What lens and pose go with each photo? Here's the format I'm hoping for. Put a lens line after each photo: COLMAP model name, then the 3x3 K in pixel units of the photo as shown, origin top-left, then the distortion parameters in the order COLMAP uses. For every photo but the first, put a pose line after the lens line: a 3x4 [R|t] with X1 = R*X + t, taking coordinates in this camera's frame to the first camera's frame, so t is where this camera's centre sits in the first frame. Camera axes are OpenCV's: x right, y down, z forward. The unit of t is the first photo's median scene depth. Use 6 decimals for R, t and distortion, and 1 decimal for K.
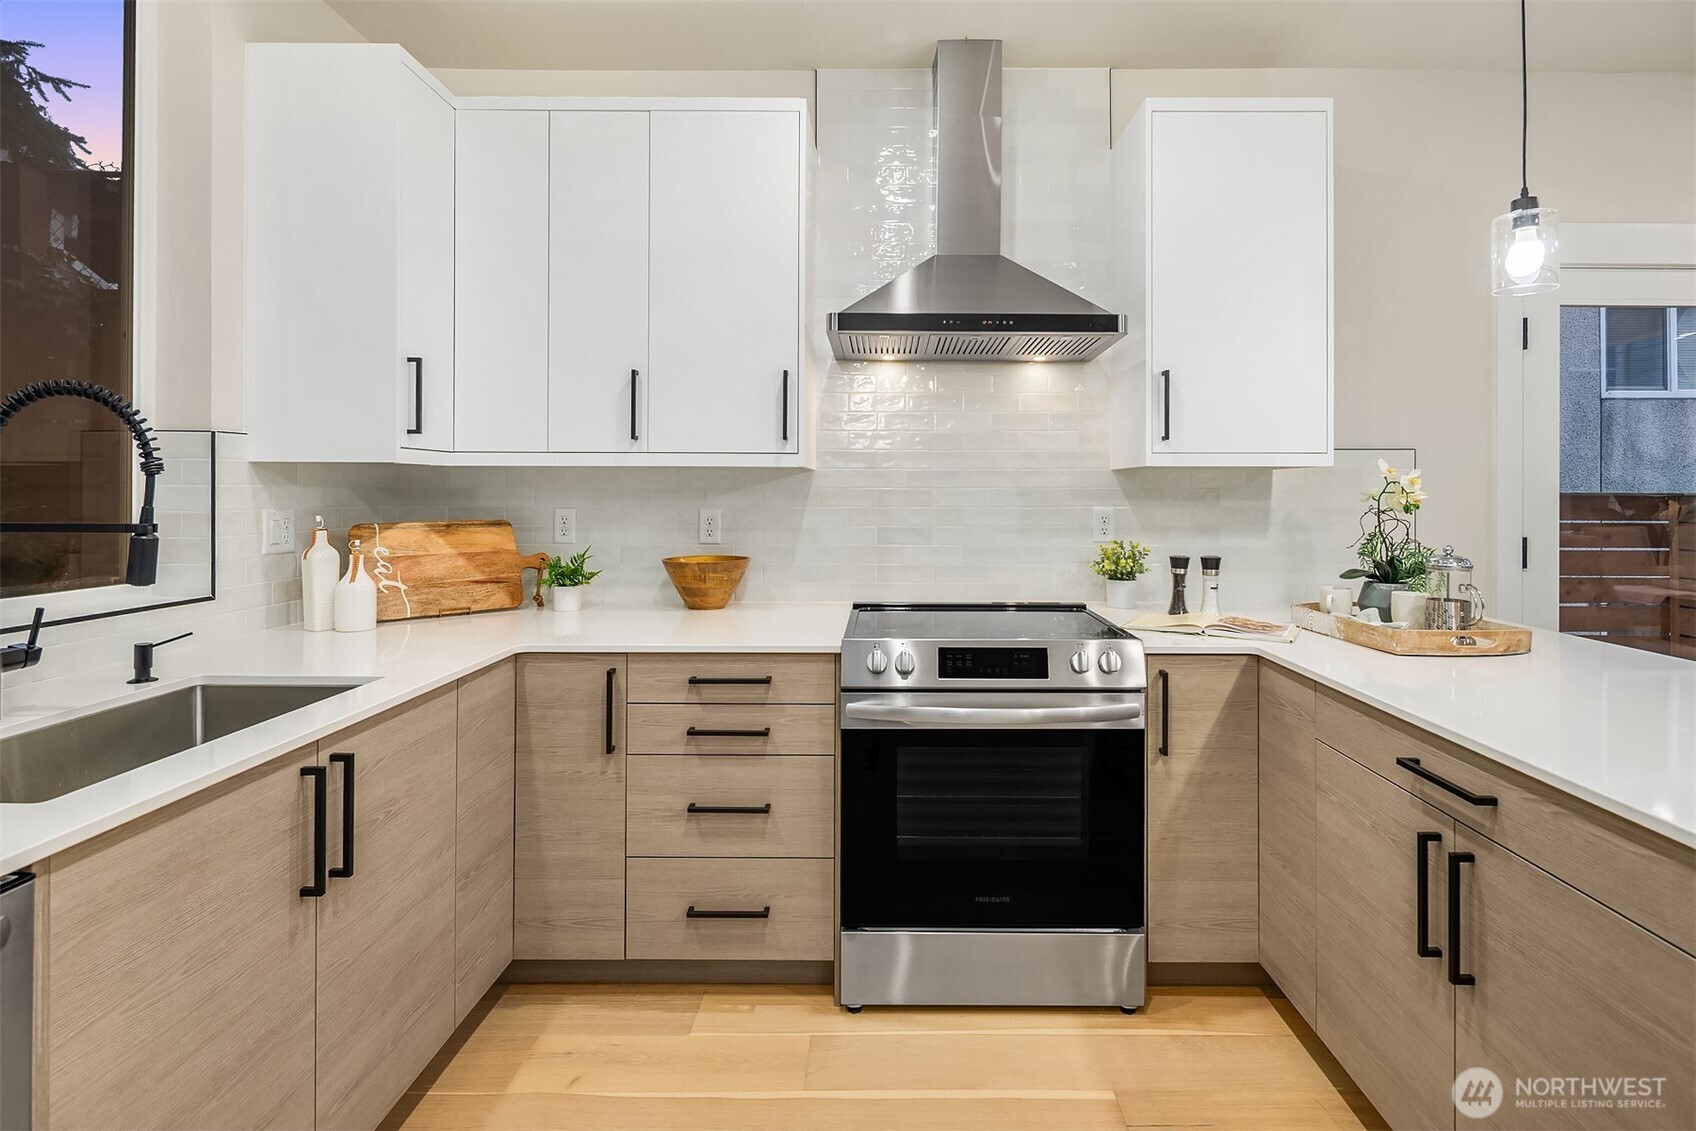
lens RADIAL K [[876.7, 0, 883.0], [0, 876.7, 491.2], [0, 0, 1]] dist [0.001030, 0.000246]
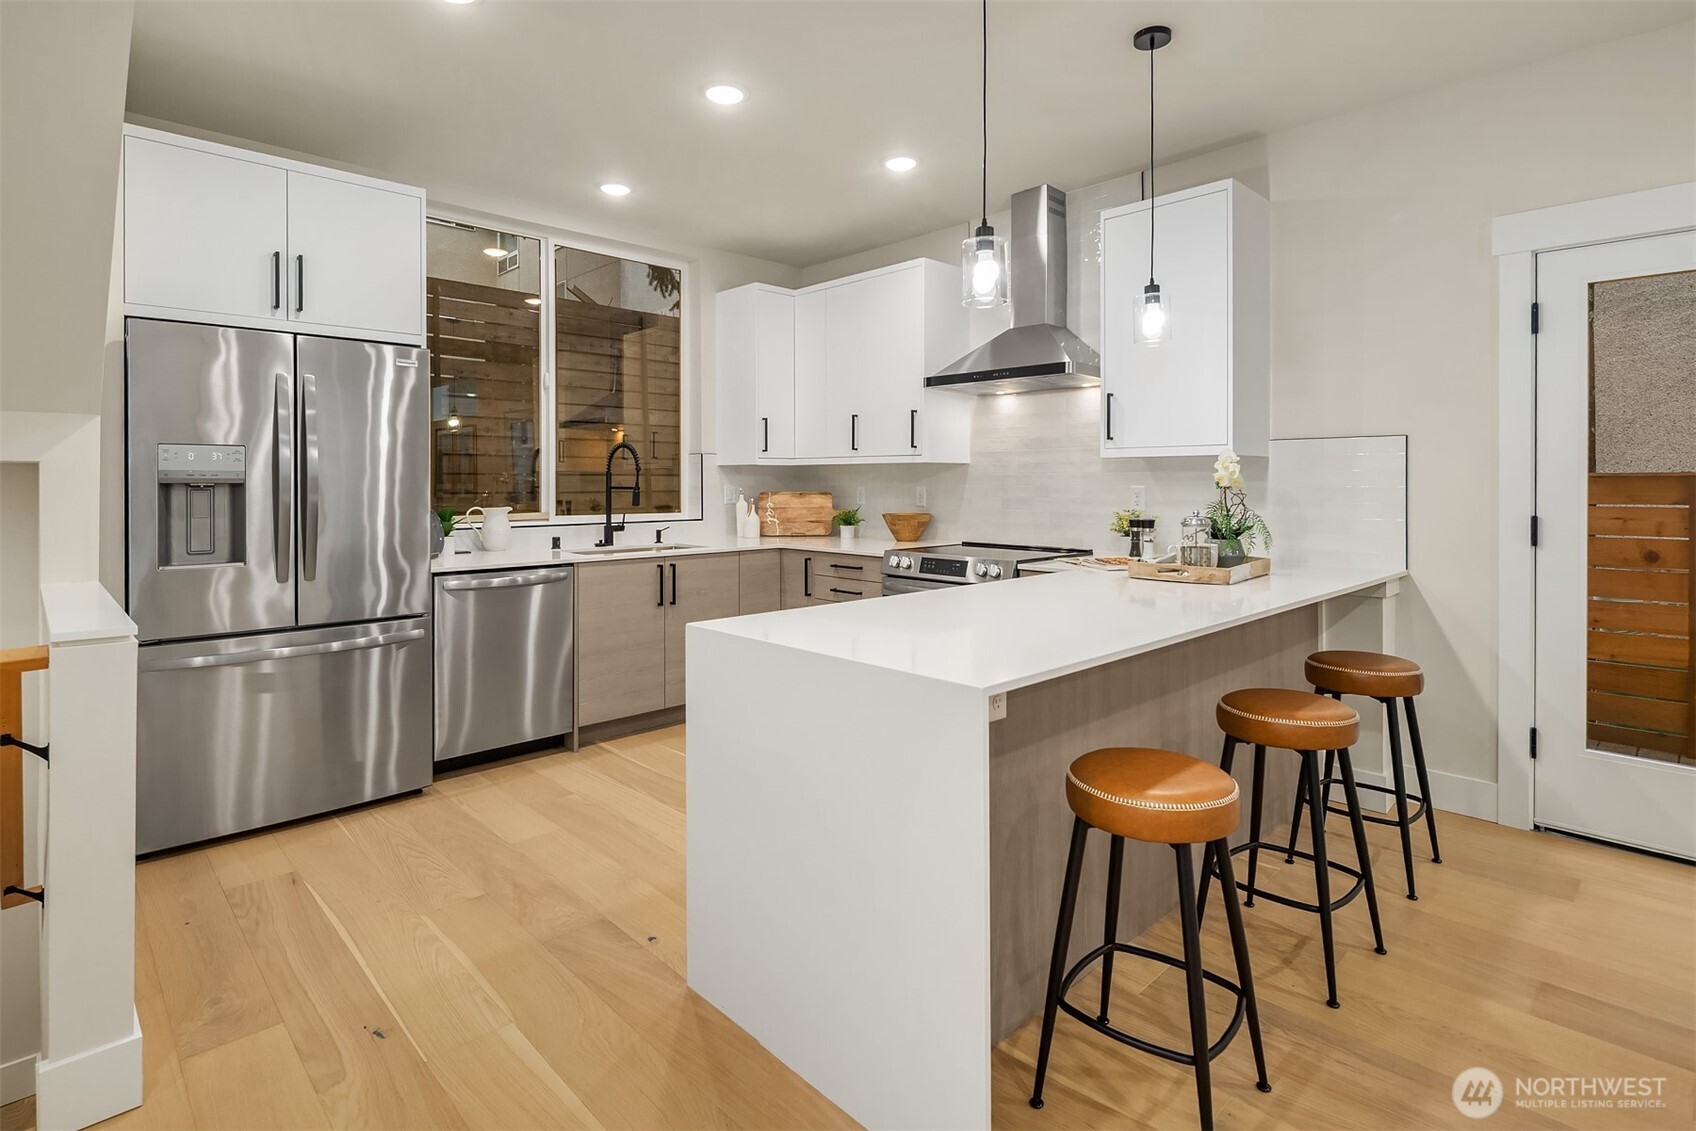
lens RADIAL K [[847.9, 0, 849.0], [0, 847.9, 488.3], [0, 0, 1]] dist [-0.000270, -0.000427]
pose [[0.693521, 0.002933, -0.720431, 1.081511], [0.002875, 0.999972, 0.006838, 0.013059], [0.720431, -0.006813, 0.693493, -0.329440]]
